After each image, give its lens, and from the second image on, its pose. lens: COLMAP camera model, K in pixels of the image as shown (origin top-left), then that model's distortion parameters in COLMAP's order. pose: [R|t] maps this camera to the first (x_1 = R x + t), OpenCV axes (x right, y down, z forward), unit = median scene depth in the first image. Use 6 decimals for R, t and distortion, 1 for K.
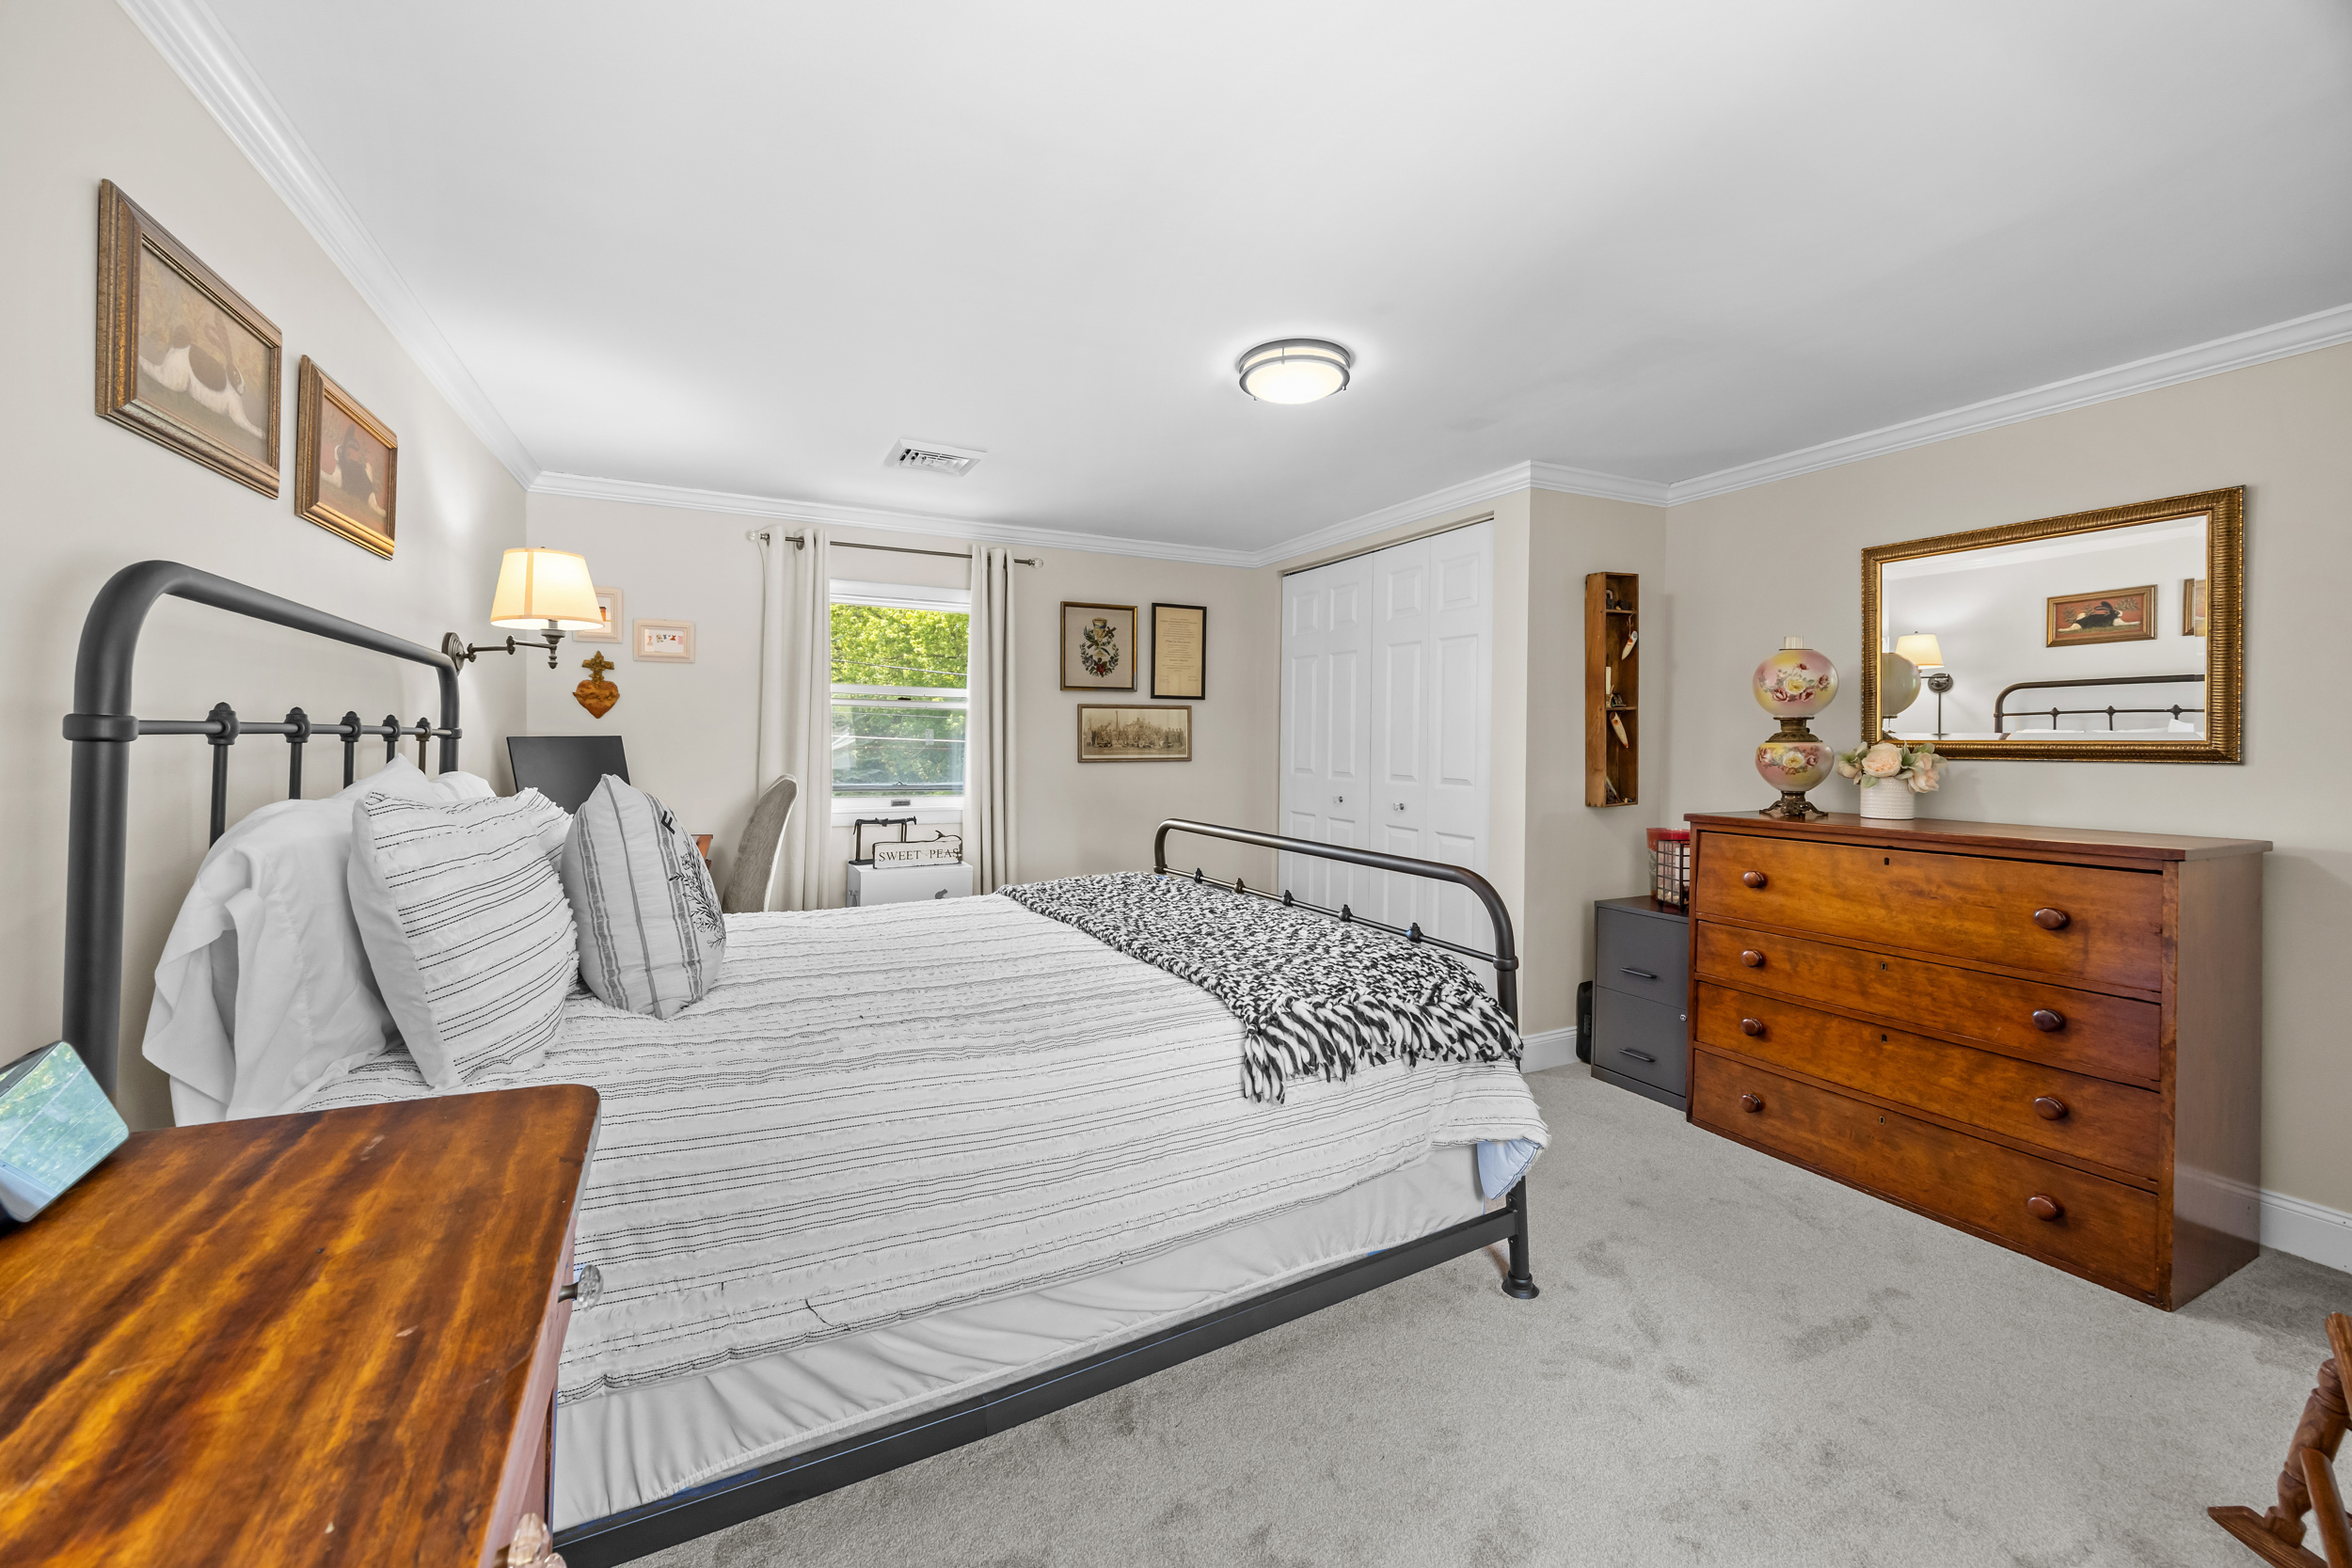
lens RADIAL K [[915.8, 0, 1179.7], [0, 915.8, 736.3], [0, 0, 1]] dist [-0.002213, -0.000365]
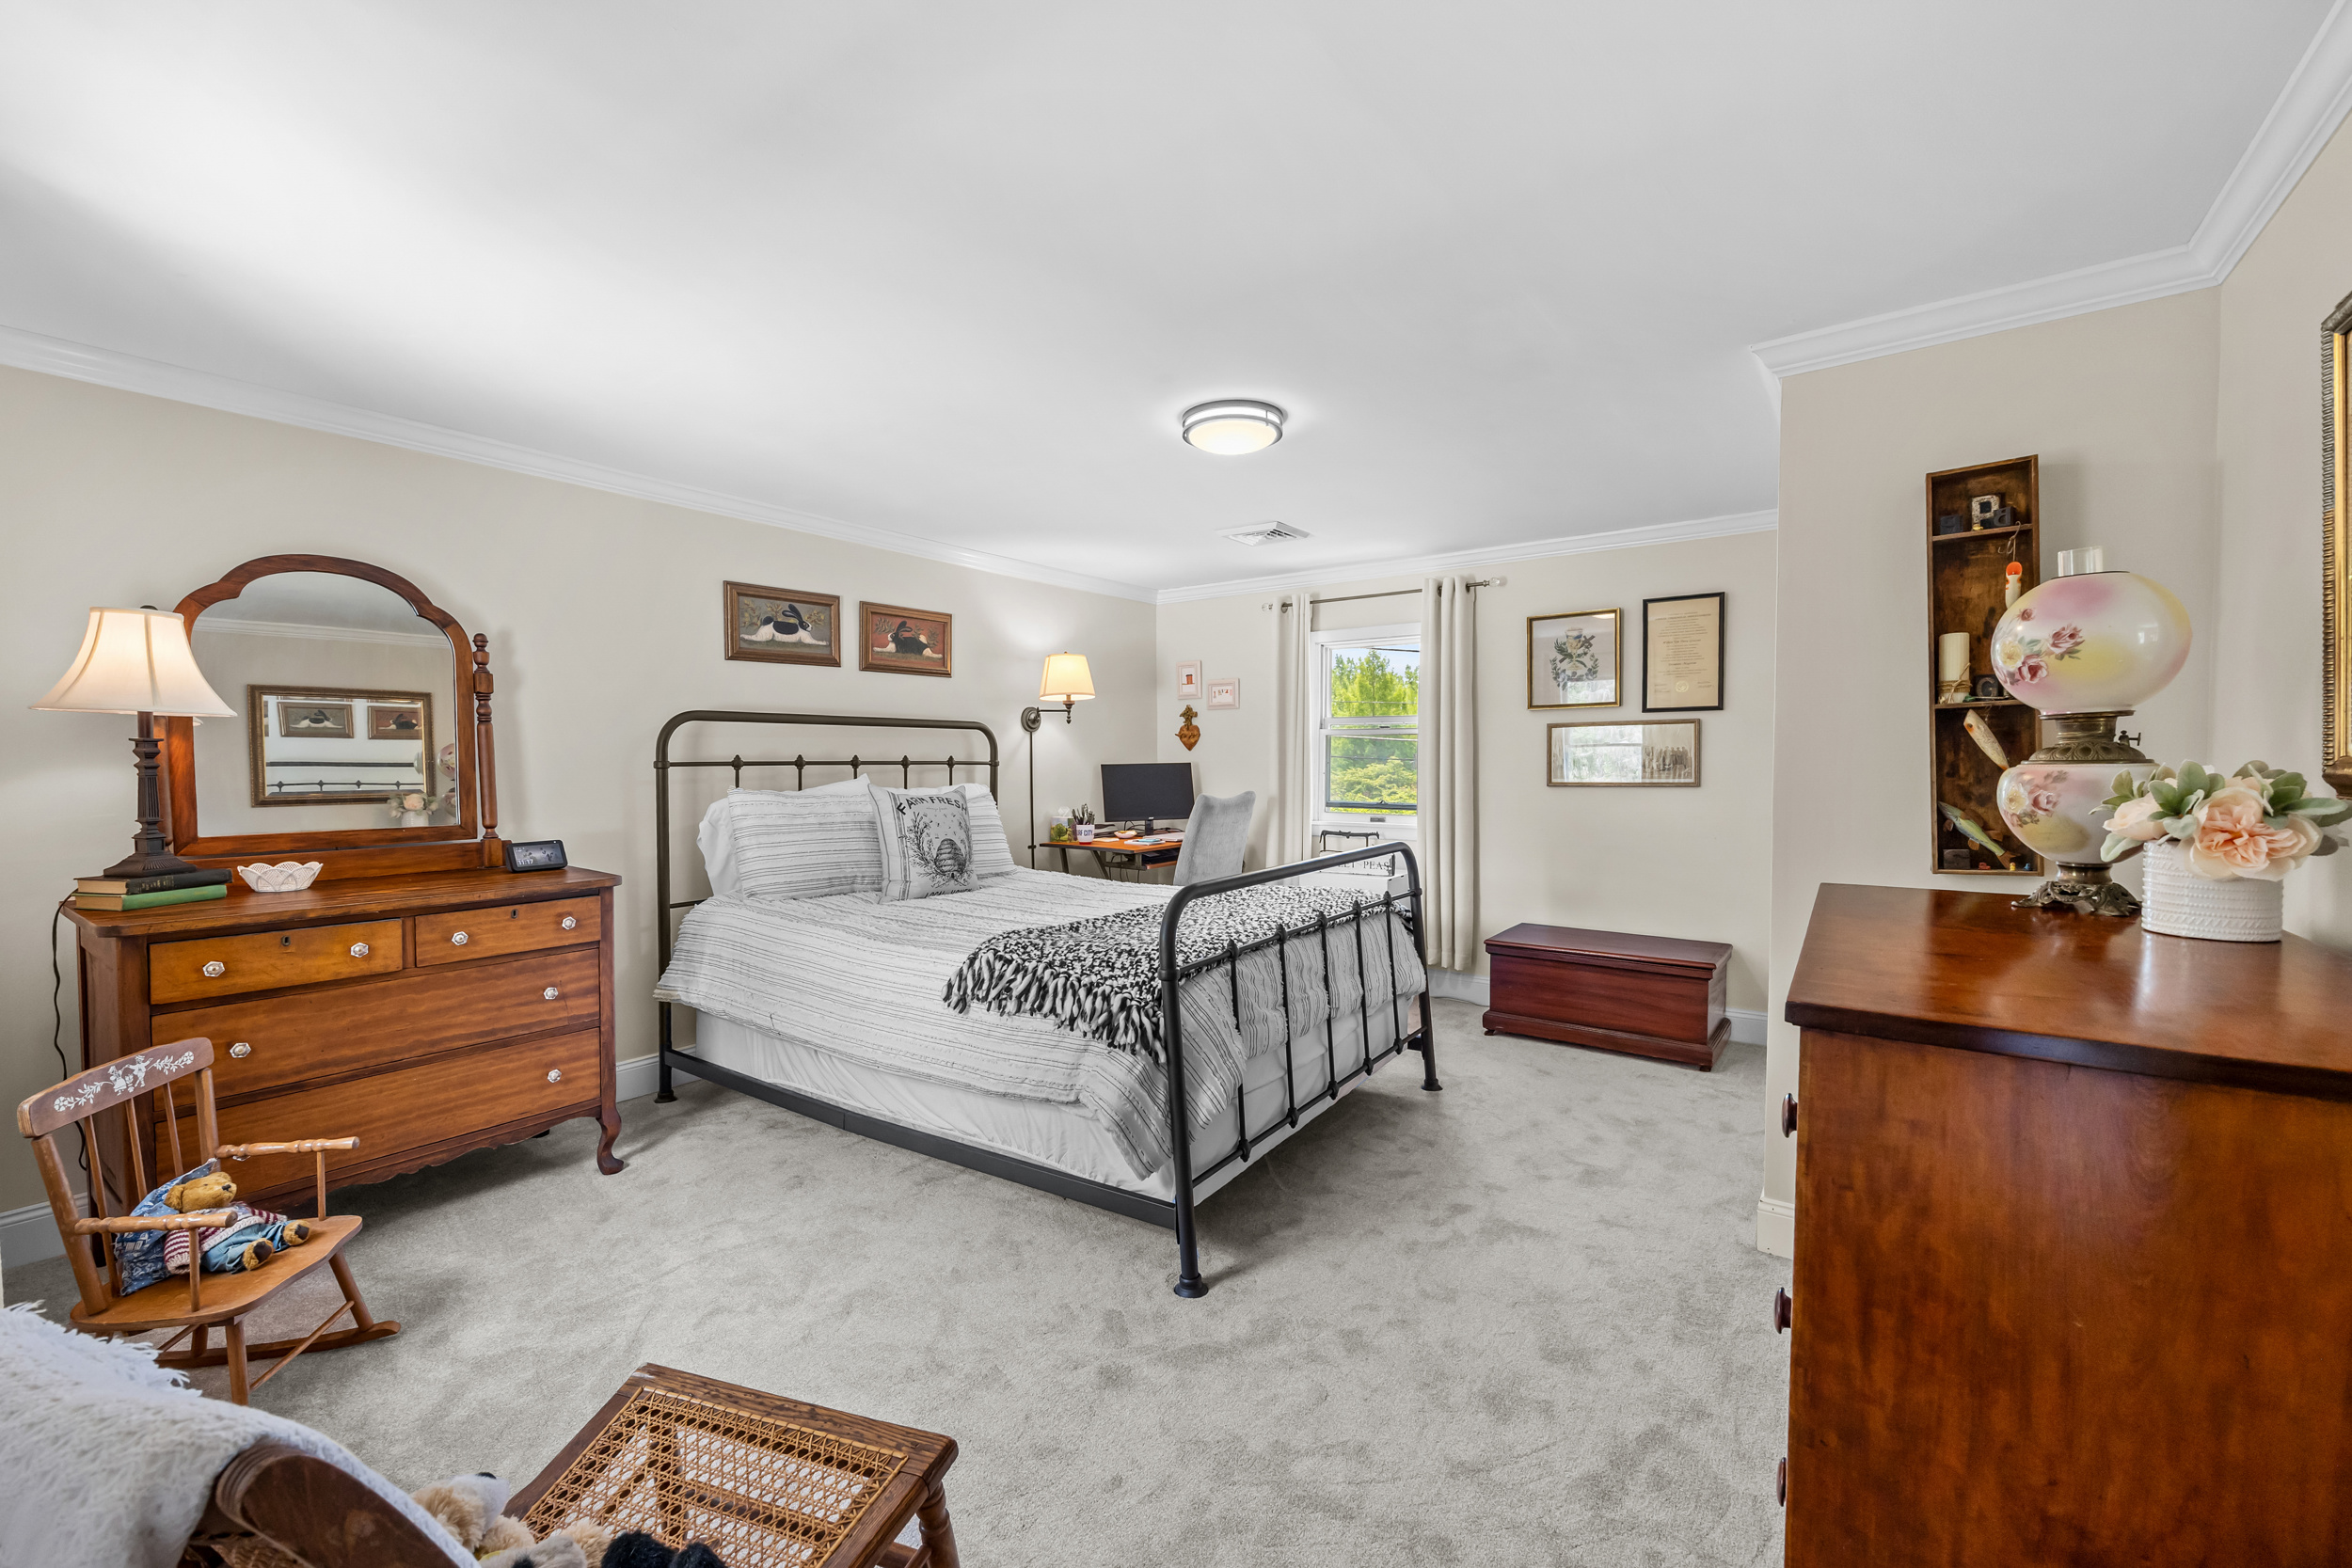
lens RADIAL K [[944.8, 0, 1177.6], [0, 944.8, 794.4], [0, 0, 1]] dist [-0.000398, -0.000076]
pose [[0.462326, 0.024091, -0.886382, 0.708545], [0.010830, 0.999403, 0.032812, 0.001223], [0.886644, -0.024769, 0.461789, 0.272360]]
